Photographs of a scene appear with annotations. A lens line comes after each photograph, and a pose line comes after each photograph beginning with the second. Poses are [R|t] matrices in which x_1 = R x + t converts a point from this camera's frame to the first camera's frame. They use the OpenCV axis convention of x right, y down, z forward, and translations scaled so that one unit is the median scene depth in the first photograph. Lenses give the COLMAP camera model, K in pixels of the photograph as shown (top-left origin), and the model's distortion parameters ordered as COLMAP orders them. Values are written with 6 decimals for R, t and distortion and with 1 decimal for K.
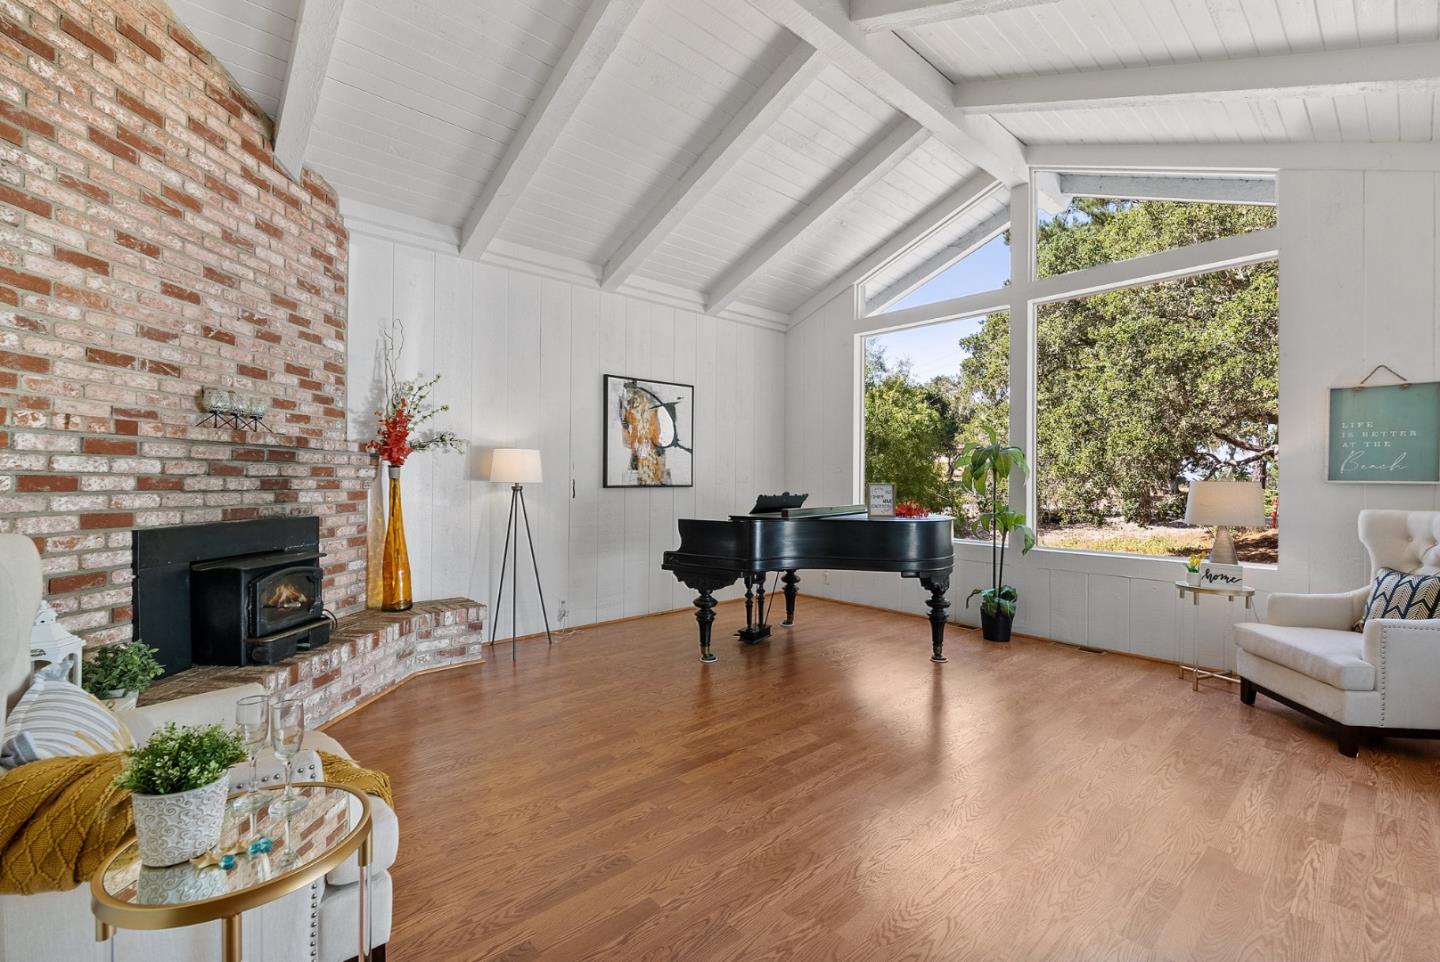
lens RADIAL K [[619.8, 0, 720.0], [0, 619.8, 481.0], [0, 0, 1]] dist [-0.000104, 0.000002]
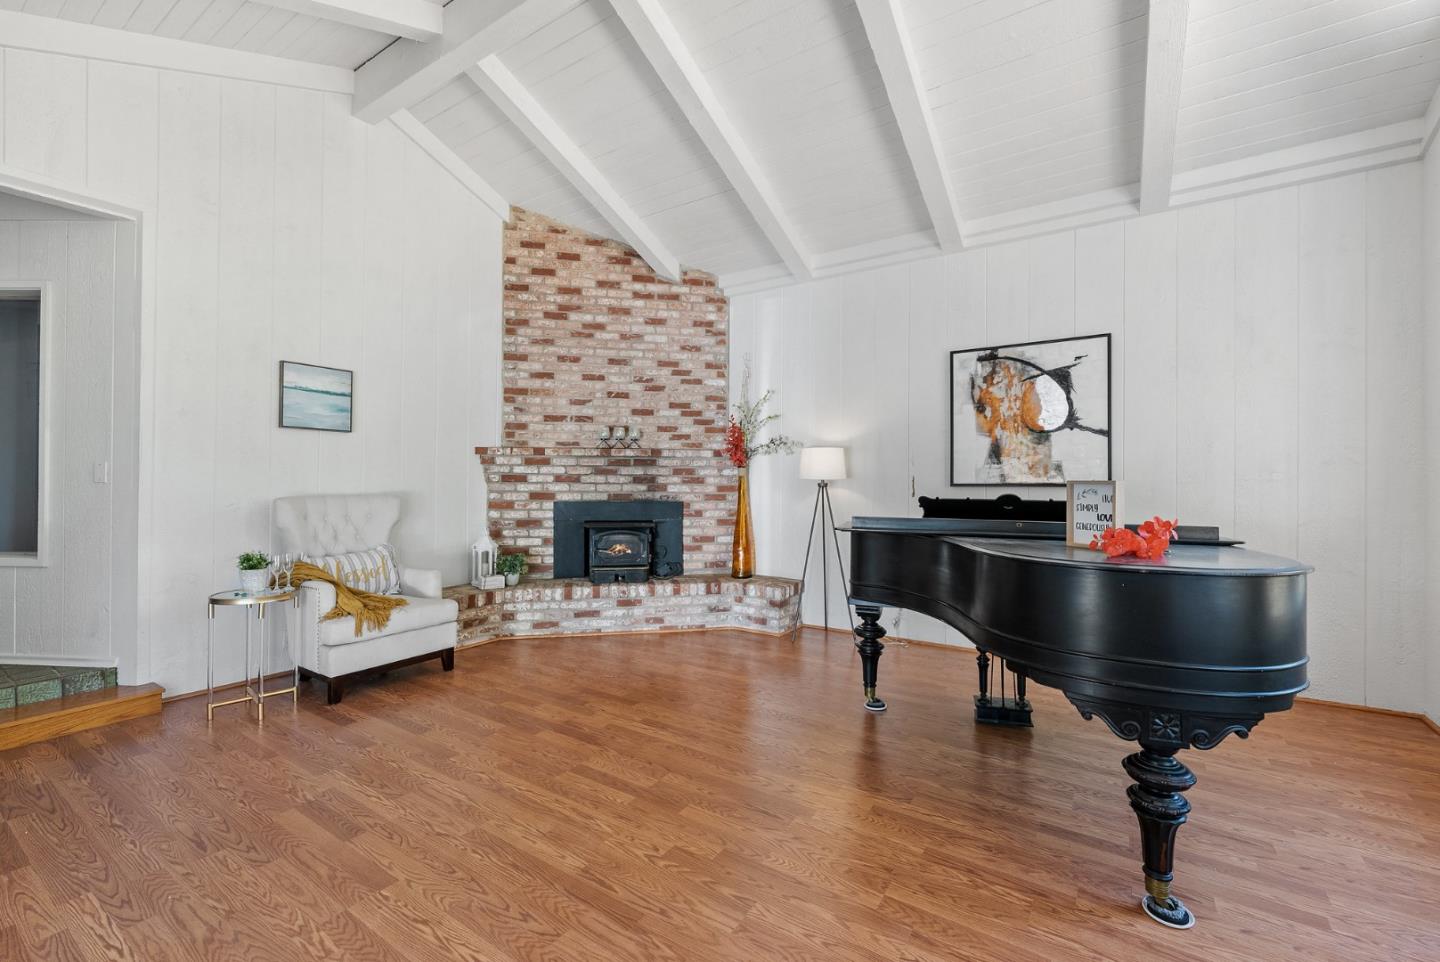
lens RADIAL K [[600.7, 0, 720.0], [0, 600.7, 481.0], [0, 0, 1]] dist [-0.000026, 0.000057]
pose [[0.250882, 0.000609, -0.968018, 0.869837], [-0.003238, 0.999995, -0.000210, 0.008154], [0.968012, 0.003187, 0.250883, 0.812851]]
